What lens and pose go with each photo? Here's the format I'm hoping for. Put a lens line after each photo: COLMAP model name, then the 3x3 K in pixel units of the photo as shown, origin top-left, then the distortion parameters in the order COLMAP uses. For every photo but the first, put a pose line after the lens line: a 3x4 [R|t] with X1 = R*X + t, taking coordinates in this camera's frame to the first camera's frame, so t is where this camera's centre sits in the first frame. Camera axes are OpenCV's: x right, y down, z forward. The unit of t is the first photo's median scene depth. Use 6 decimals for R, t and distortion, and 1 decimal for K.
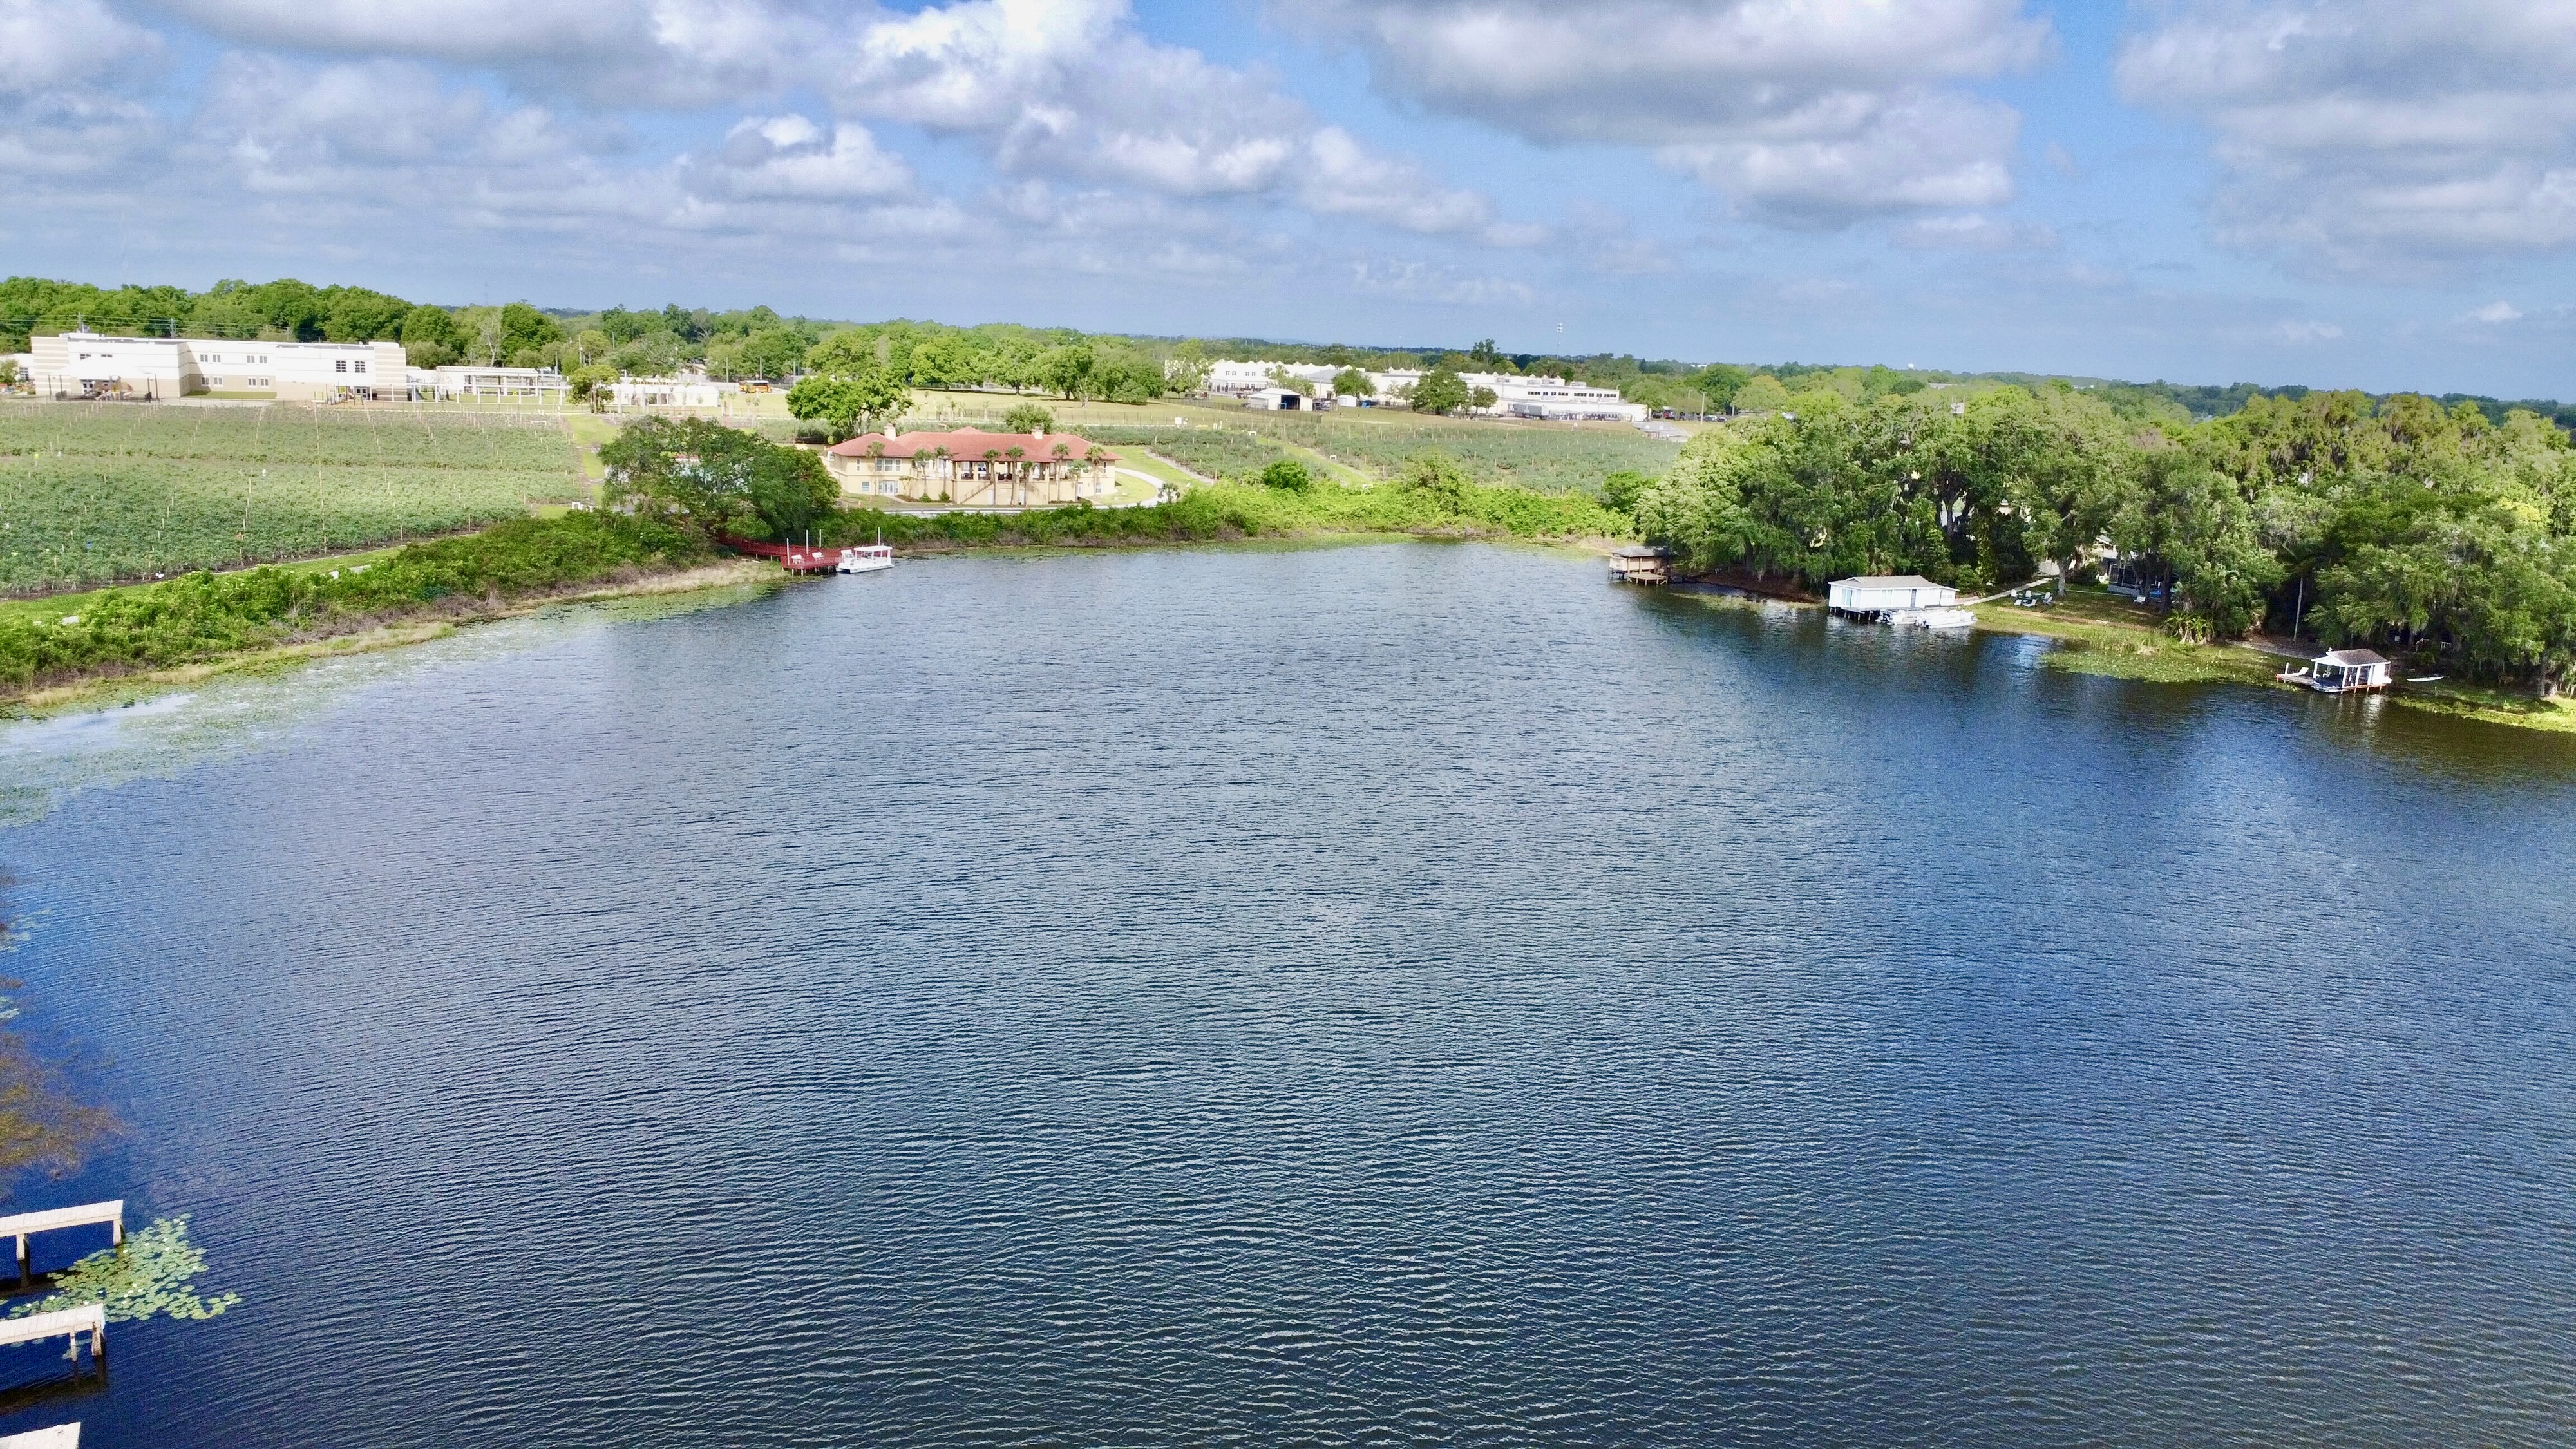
lens RADIAL K [[1885.9, 0, 1325.9], [0, 1885.9, 716.3], [0, 0, 1]] dist [-0.024892, -0.007819]
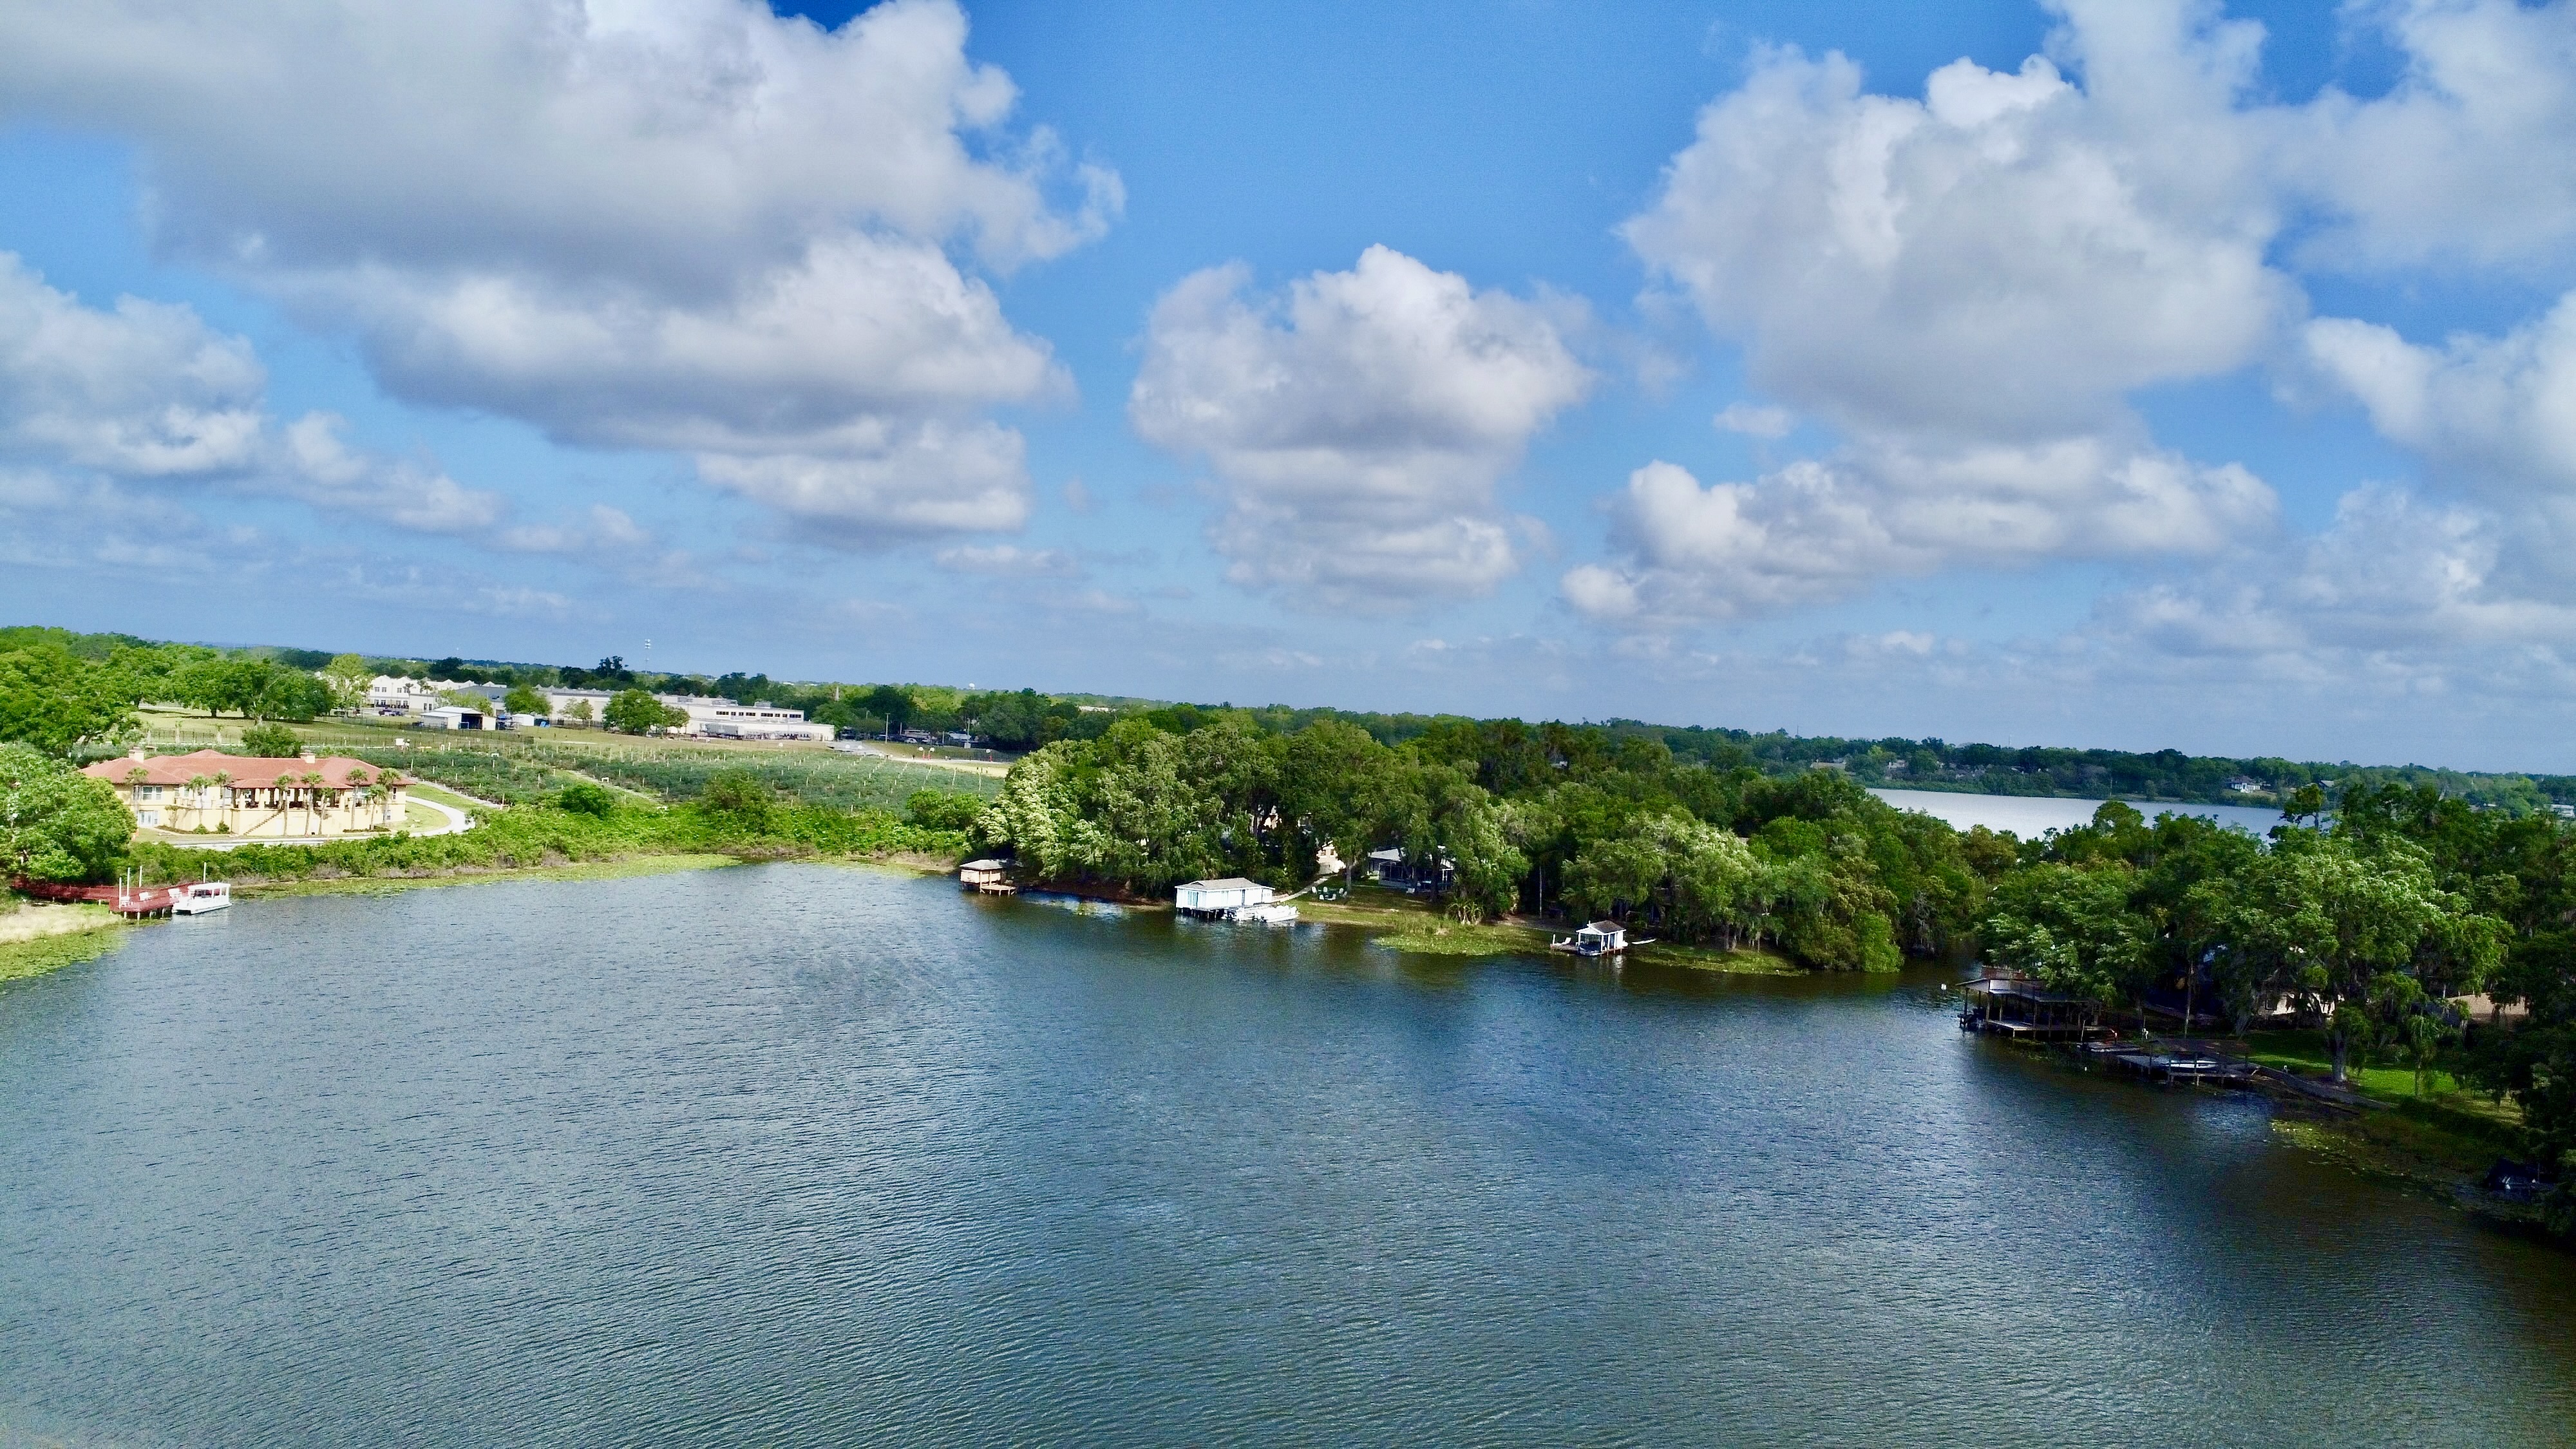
lens RADIAL K [[1885.9, 0, 1325.9], [0, 1885.9, 716.3], [0, 0, 1]] dist [-0.024892, -0.007819]
pose [[0.879237, 0.006356, 0.476342, -0.190905], [0.072410, 0.986510, -0.146818, 0.001256], [-0.470849, 0.163580, 0.866916, -0.044147]]
